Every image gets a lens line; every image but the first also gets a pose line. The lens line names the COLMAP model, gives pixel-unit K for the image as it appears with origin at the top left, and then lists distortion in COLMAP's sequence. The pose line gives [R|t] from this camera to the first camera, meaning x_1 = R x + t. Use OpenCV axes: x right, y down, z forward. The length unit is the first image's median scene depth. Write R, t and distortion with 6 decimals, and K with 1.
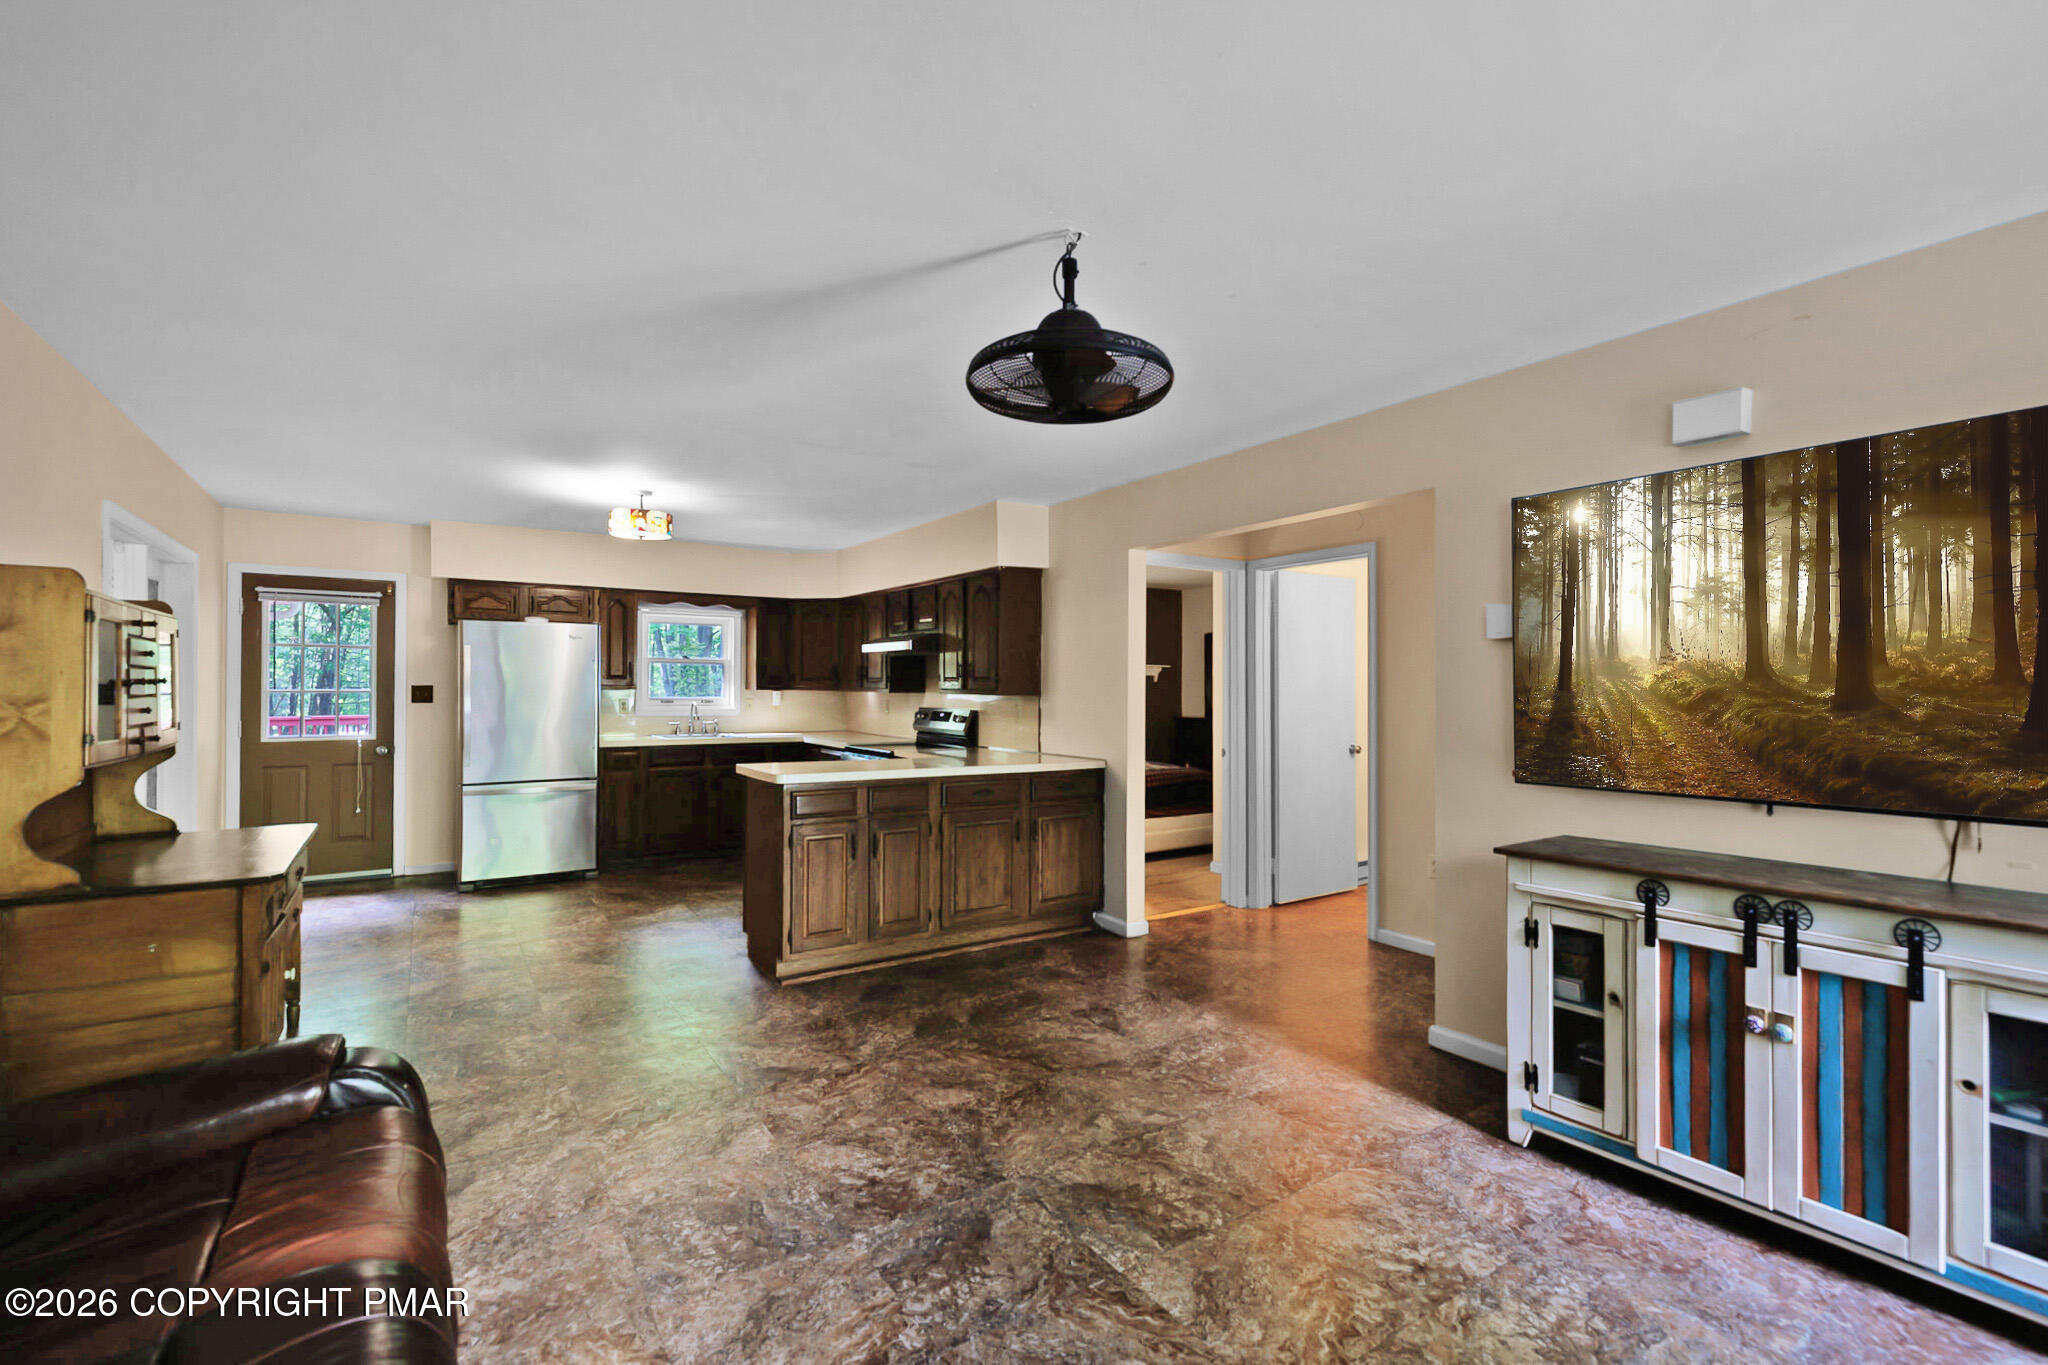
lens RADIAL K [[898.2, 0, 1014.8], [0, 898.2, 681.3], [0, 0, 1]] dist [0.000679, -0.000051]
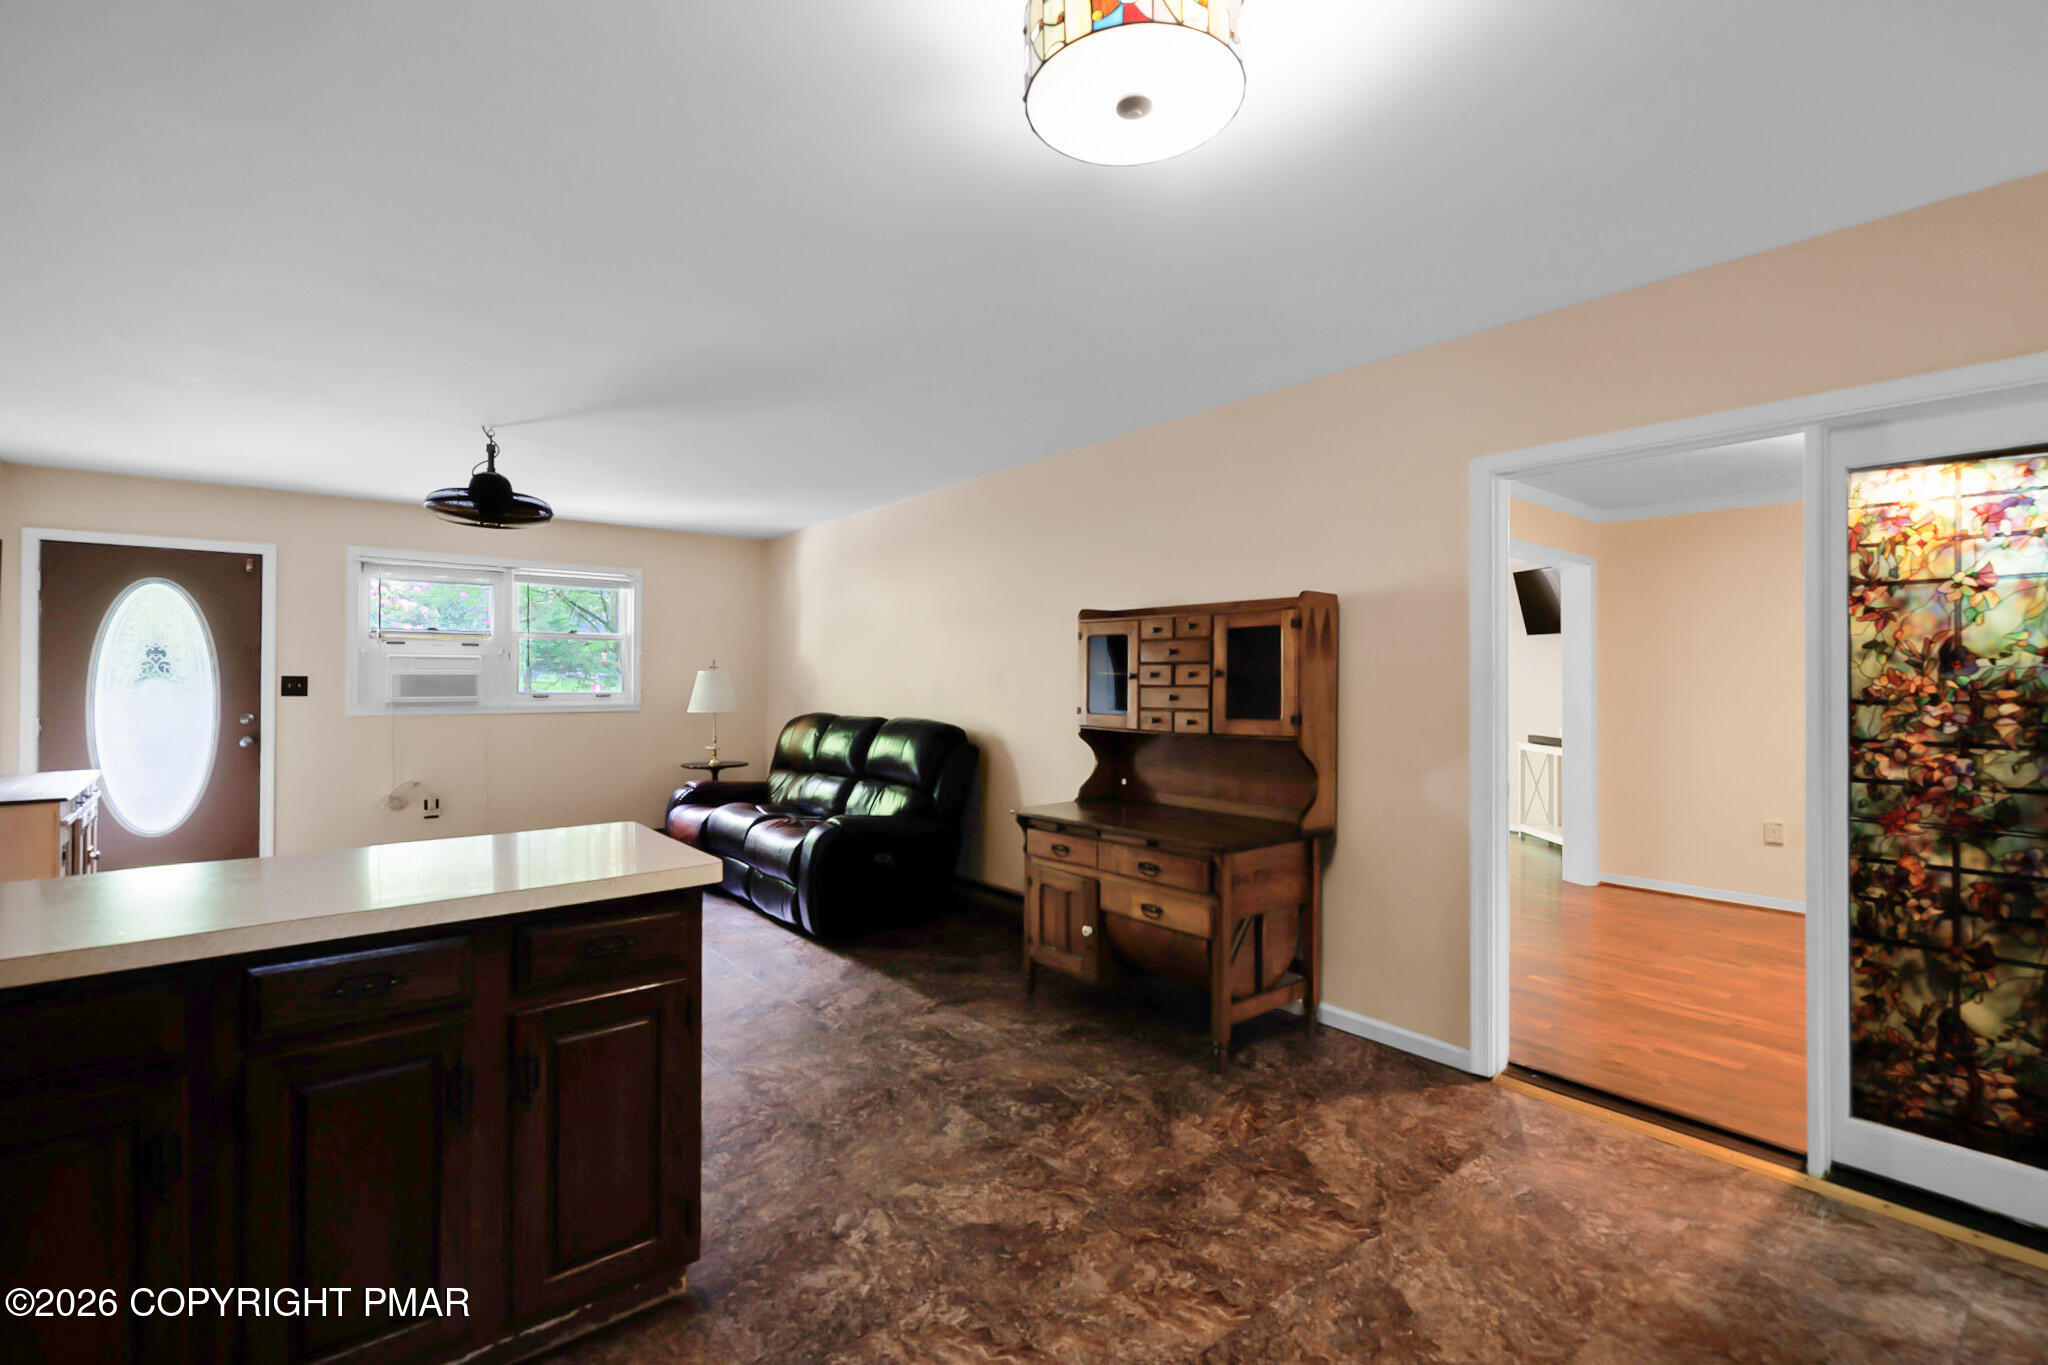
lens RADIAL K [[898.2, 0, 1014.8], [0, 898.2, 681.3], [0, 0, 1]] dist [0.000679, -0.000051]
pose [[-0.995066, -0.005039, -0.099083, -0.550185], [-0.004412, 0.999969, -0.006548, 0.016404], [0.099113, -0.006079, -0.995058, 1.942141]]
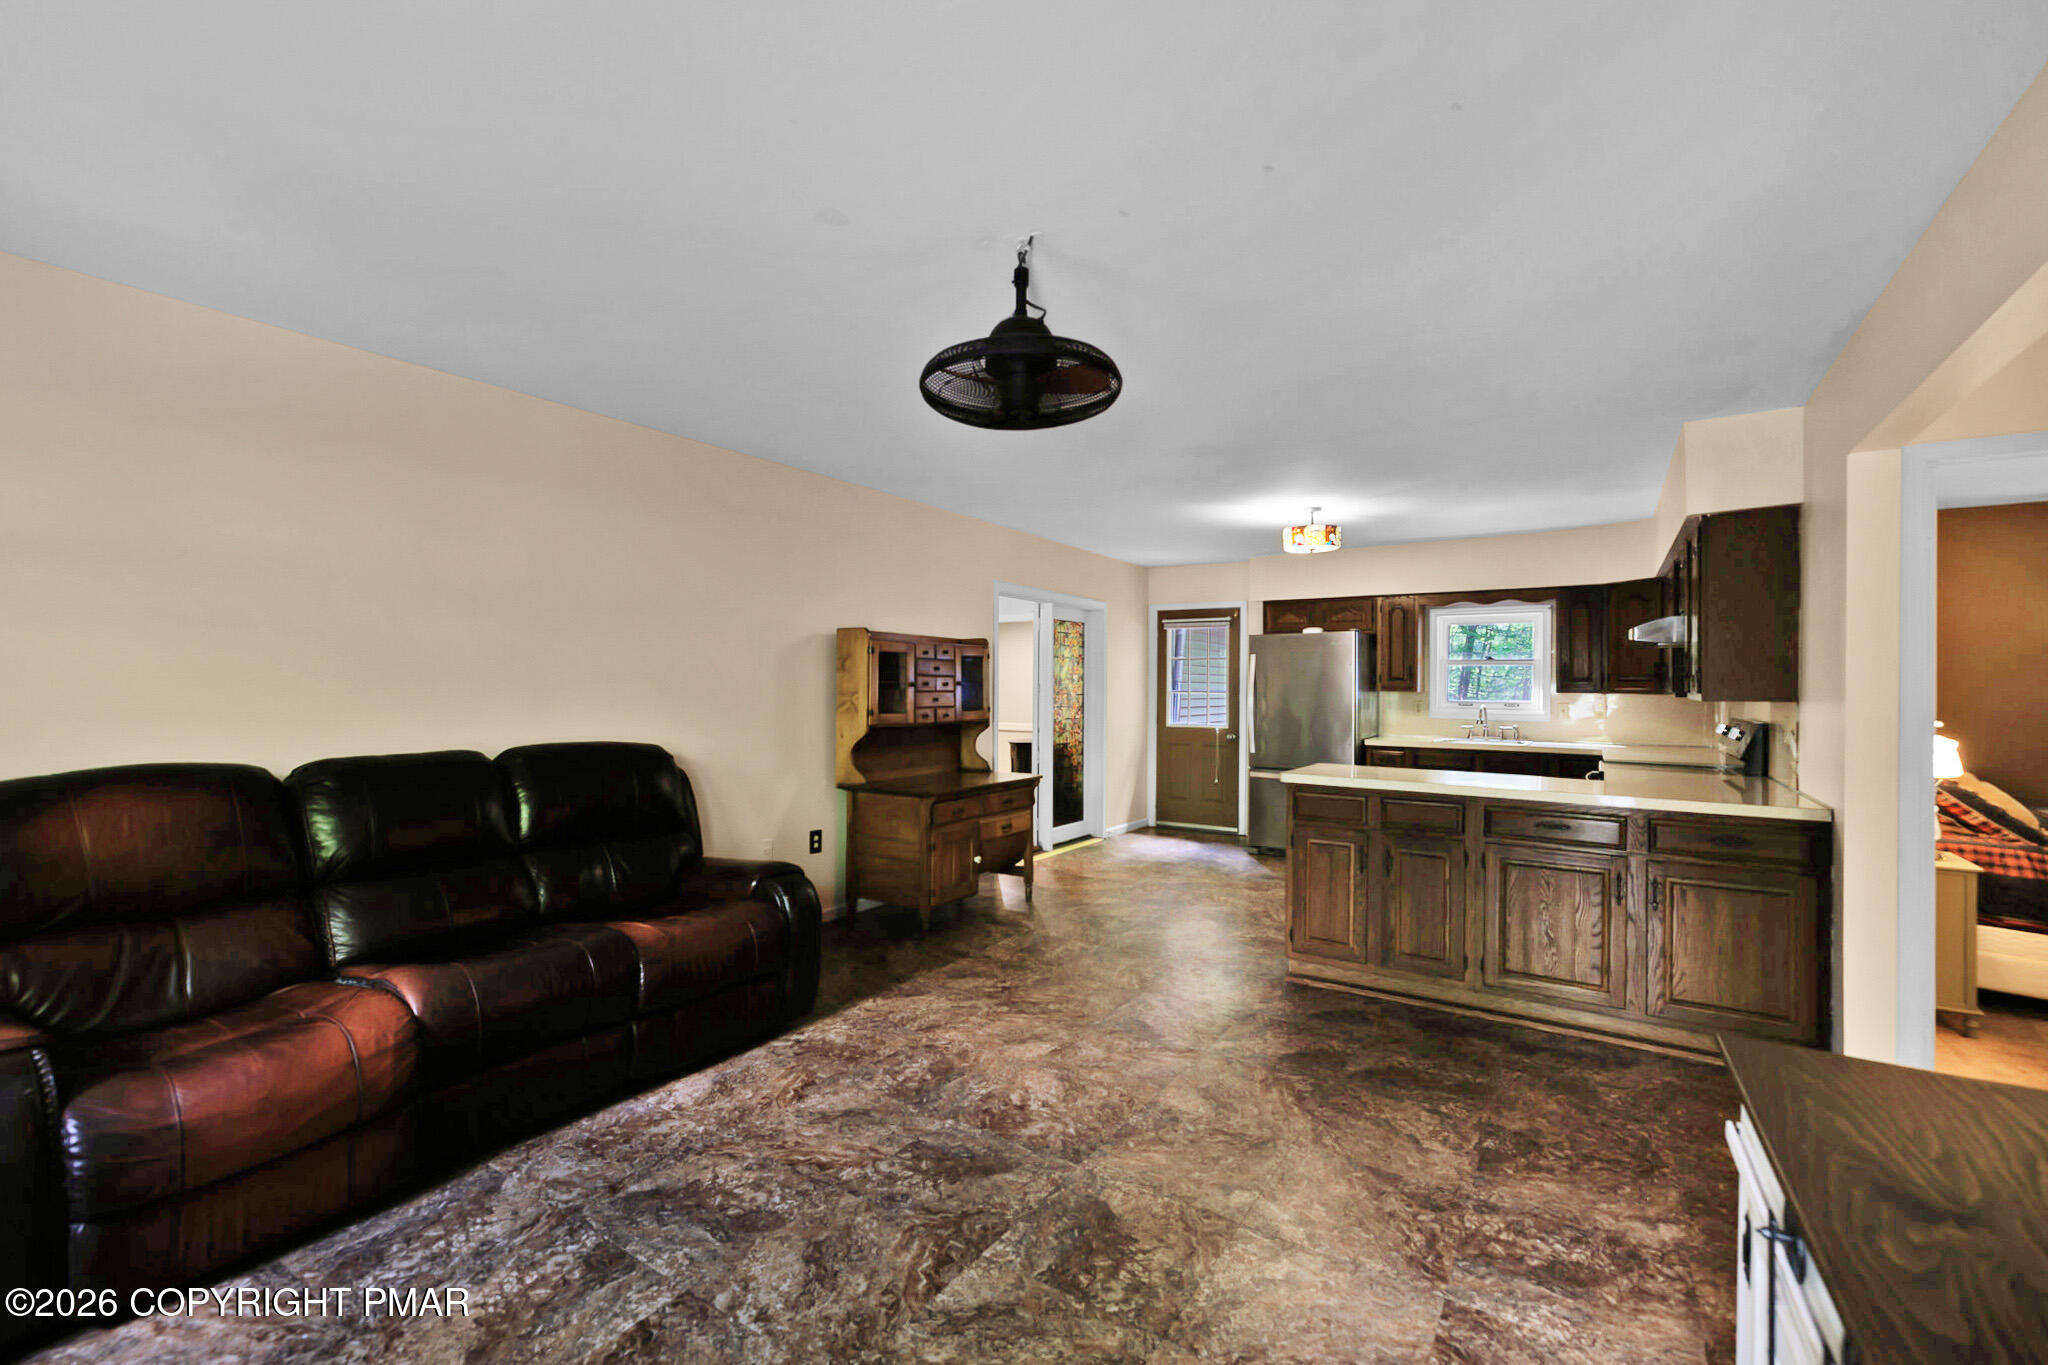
lens RADIAL K [[873.0, 0, 1012.8], [0, 873.0, 683.1], [0, 0, 1]] dist [0.000974, 0.000051]
pose [[0.385091, -0.005133, -0.922864, 0.649467], [0.002081, 0.999987, -0.004693, 0.006654], [0.922876, -0.000113, 0.385096, 0.400733]]
